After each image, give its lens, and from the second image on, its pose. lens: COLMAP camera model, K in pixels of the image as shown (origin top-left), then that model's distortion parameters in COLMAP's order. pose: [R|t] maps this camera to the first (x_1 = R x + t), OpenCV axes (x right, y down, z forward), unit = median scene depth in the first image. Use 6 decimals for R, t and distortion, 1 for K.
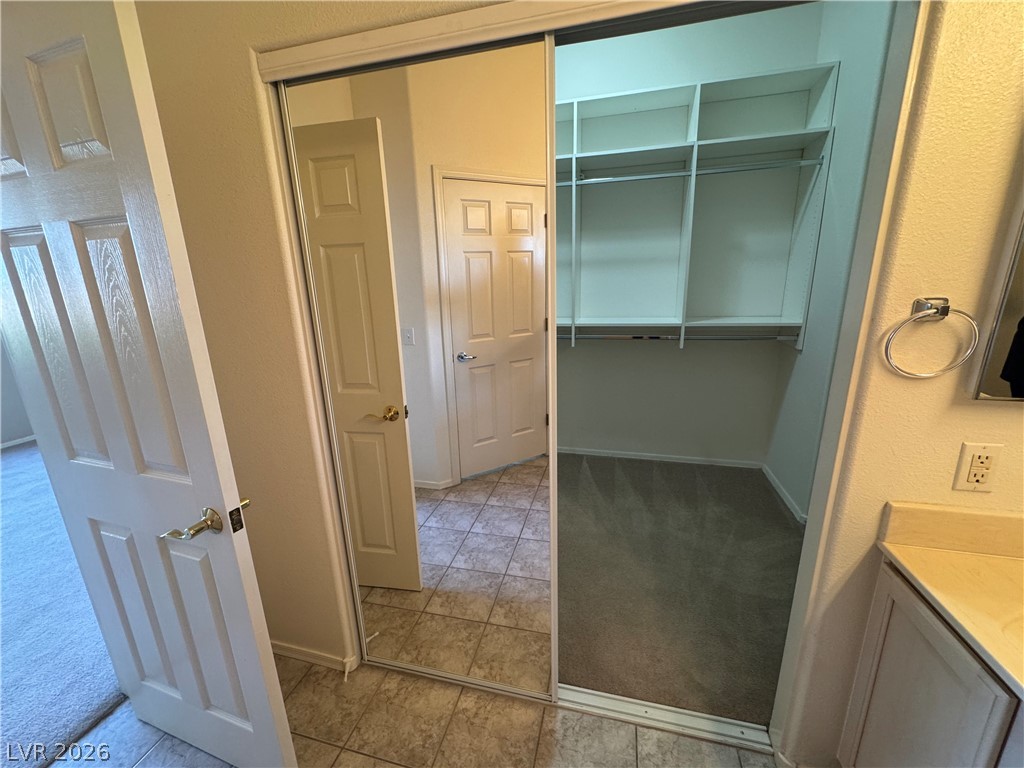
lens RADIAL K [[407.7, 0, 507.3], [0, 407.7, 383.9], [0, 0, 1]] dist [-0.002706, 0.000531]
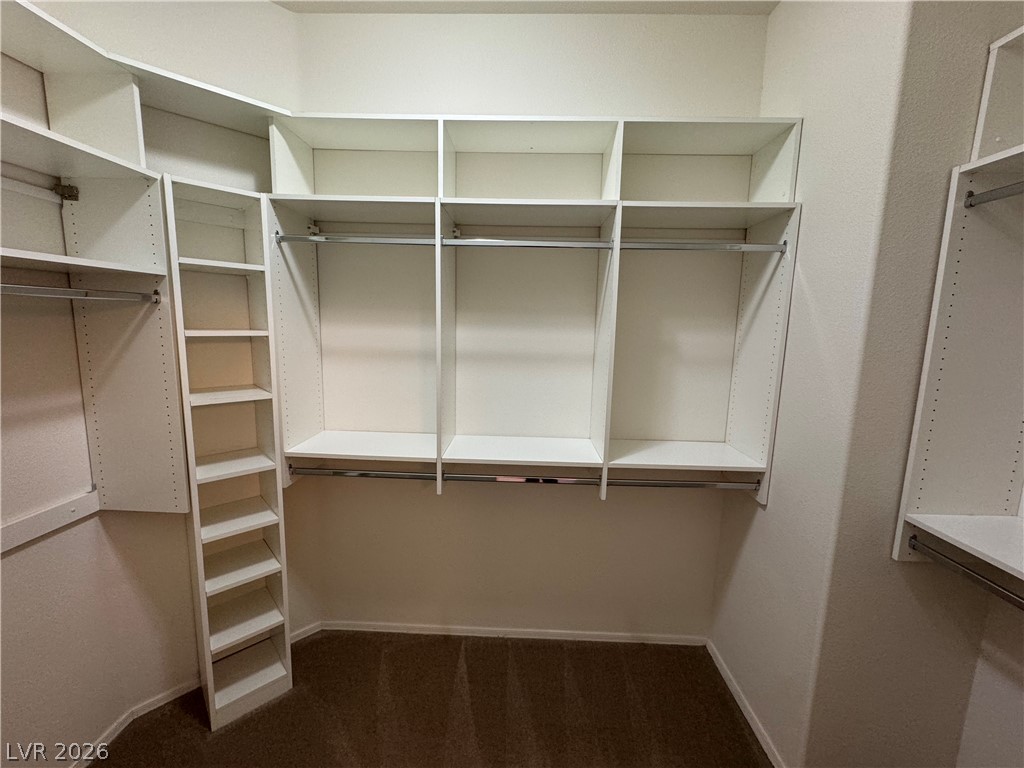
lens RADIAL K [[407.7, 0, 506.8], [0, 407.7, 382.3], [0, 0, 1]] dist [-0.002706, 0.000531]
pose [[0.973222, 0.021158, 0.228891, 0.129001], [0.004799, 0.993667, -0.112258, -0.210031], [-0.229817, 0.110351, 0.966957, 0.399325]]
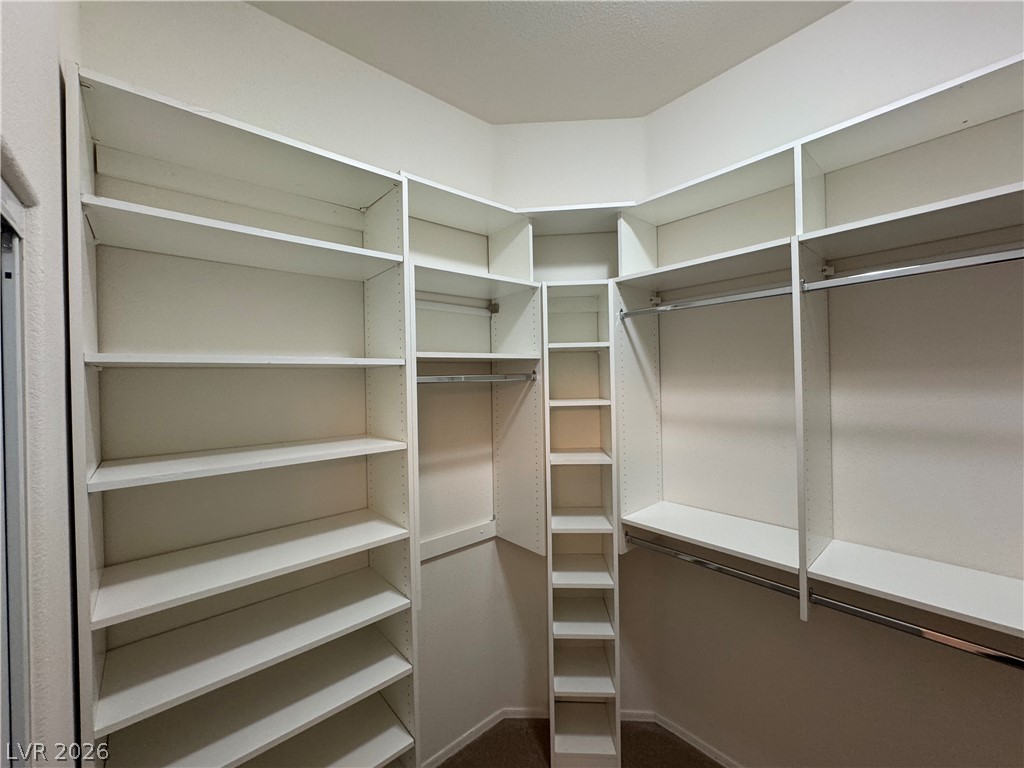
lens RADIAL K [[407.7, 0, 510.8], [0, 407.7, 385.6], [0, 0, 1]] dist [-0.002706, 0.000531]
pose [[0.831563, 0.015028, -0.555228, 0.153166], [-0.143540, 0.971491, -0.188684, -0.235170], [0.536563, 0.236600, 0.810013, 0.440731]]
